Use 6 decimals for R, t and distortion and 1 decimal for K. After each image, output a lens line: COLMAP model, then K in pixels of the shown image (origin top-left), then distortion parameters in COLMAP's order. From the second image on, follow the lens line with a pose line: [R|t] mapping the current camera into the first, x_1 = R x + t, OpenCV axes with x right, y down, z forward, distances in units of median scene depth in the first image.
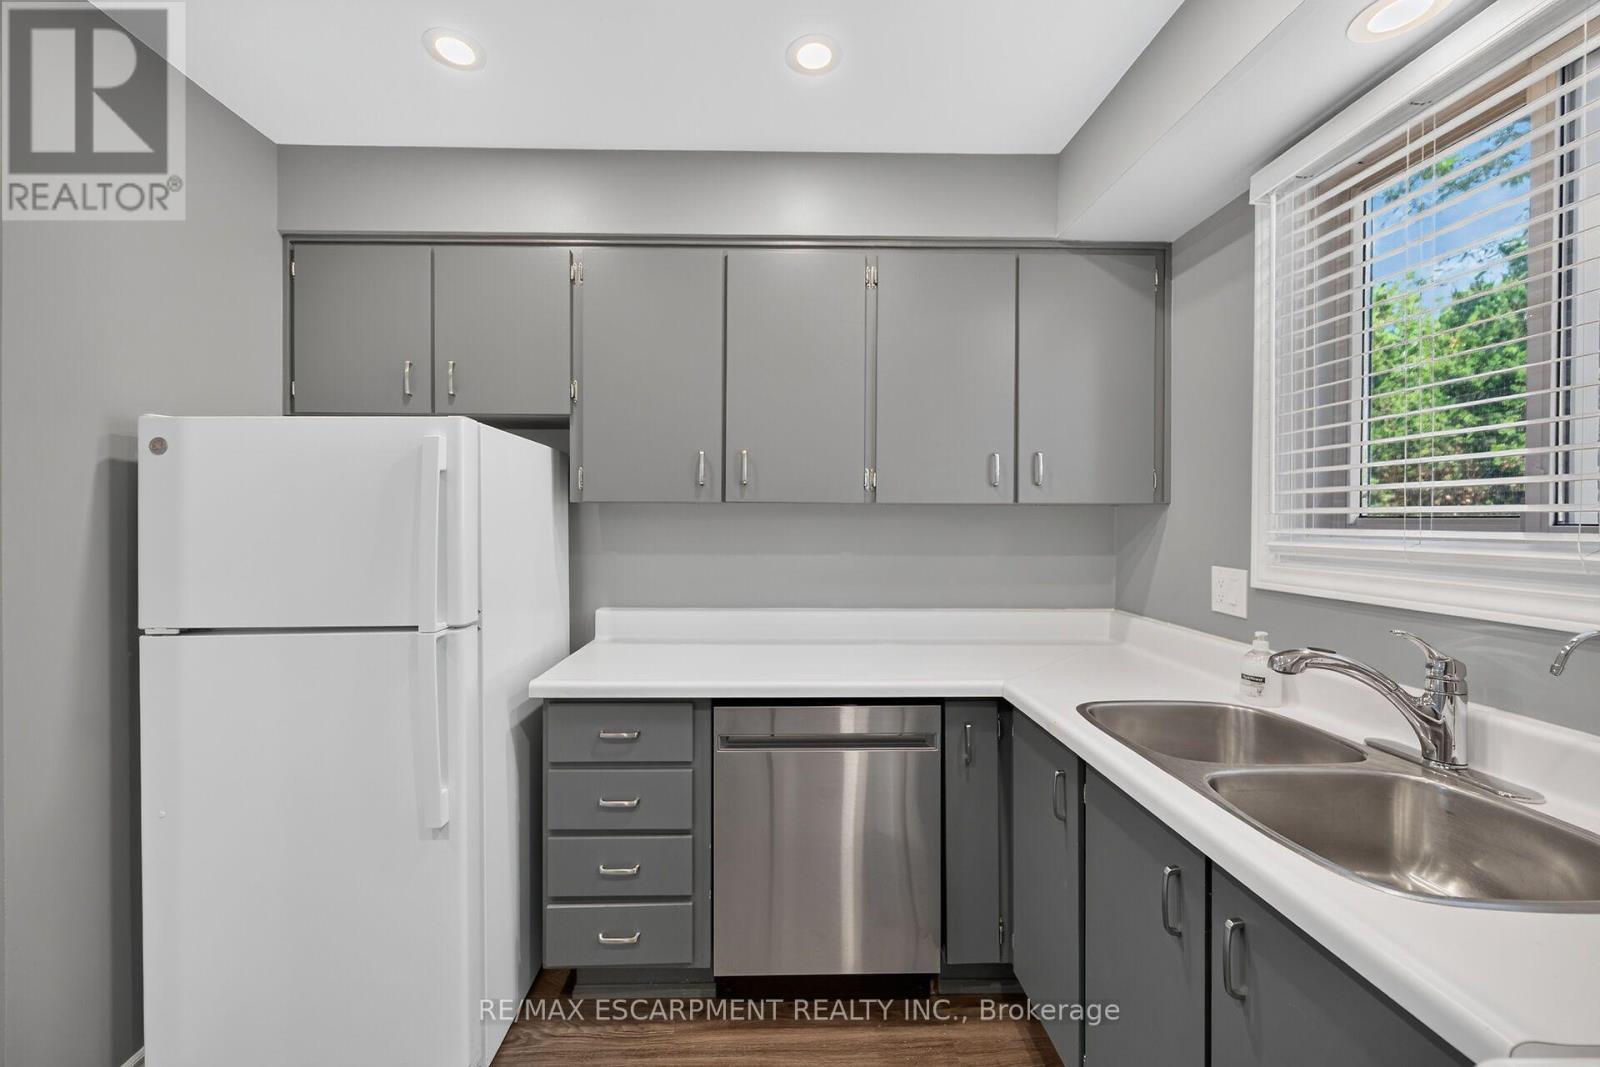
lens RADIAL K [[635.3, 0, 794.5], [0, 635.3, 519.2], [0, 0, 1]] dist [0.002064, -0.000058]
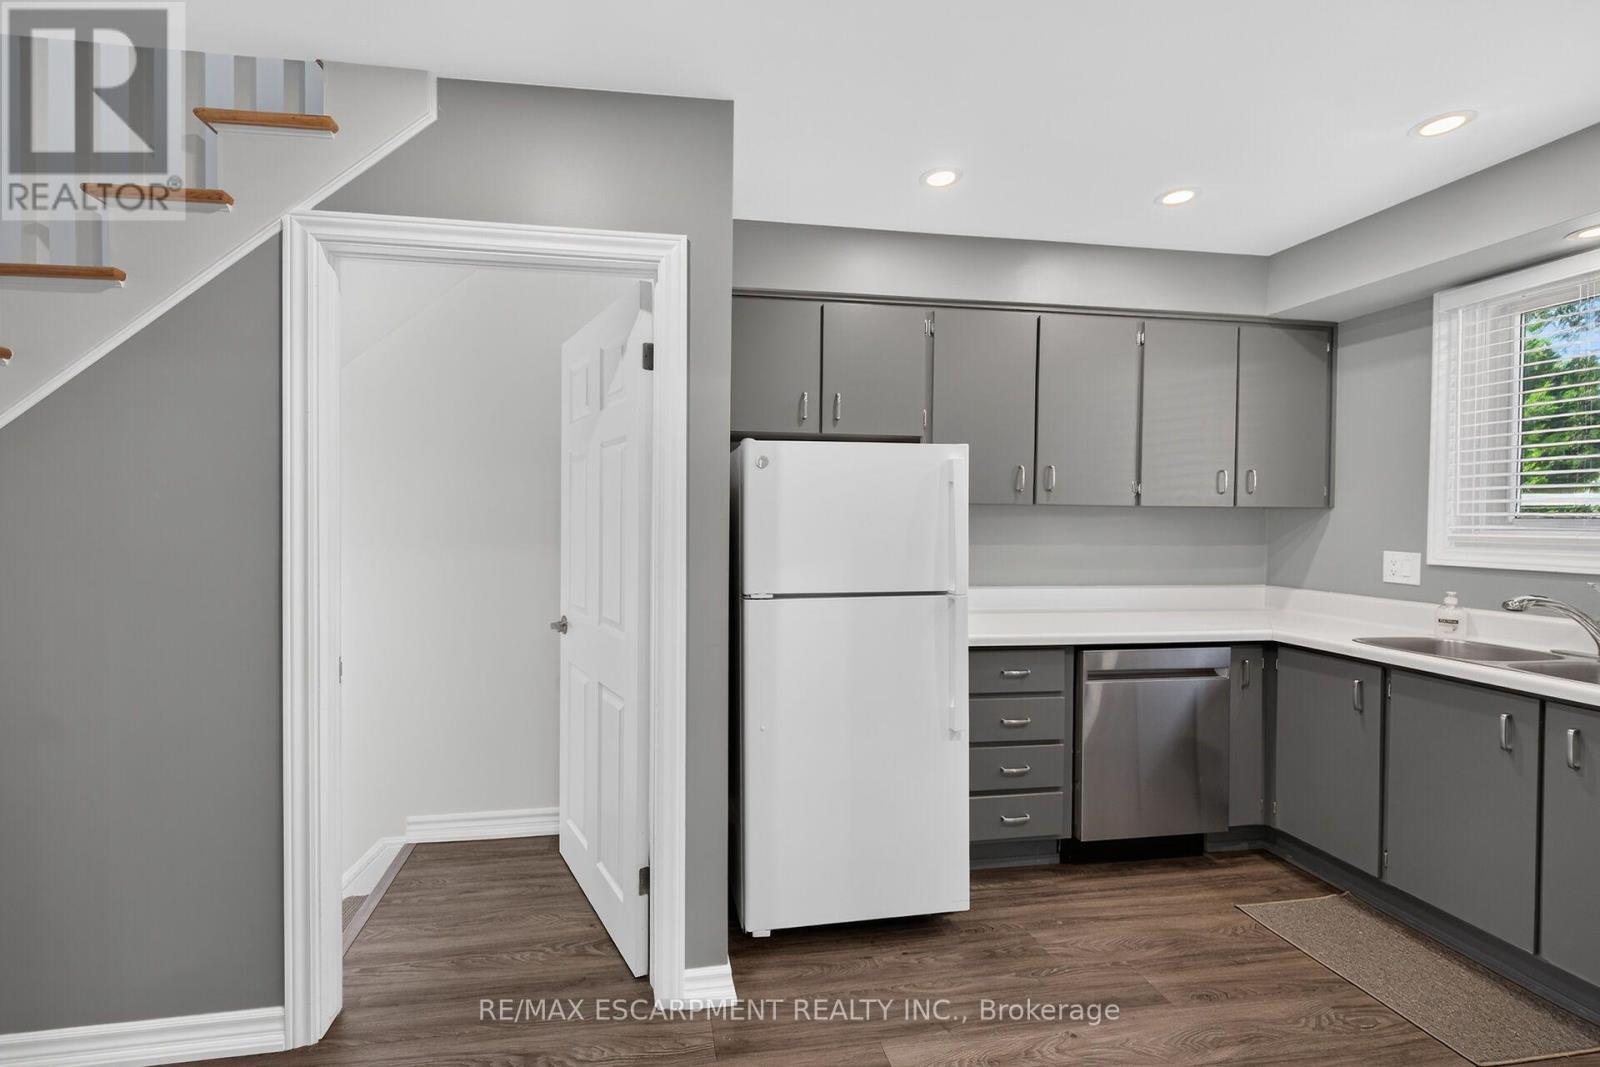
lens RADIAL K [[635.3, 0, 751.1], [0, 635.3, 525.8], [0, 0, 1]] dist [0.002064, -0.000058]
pose [[0.993097, 0.004993, 0.117193, -0.995949], [-0.006526, 0.999898, 0.012709, 0.006887], [-0.117118, -0.013386, 0.993028, -0.295324]]
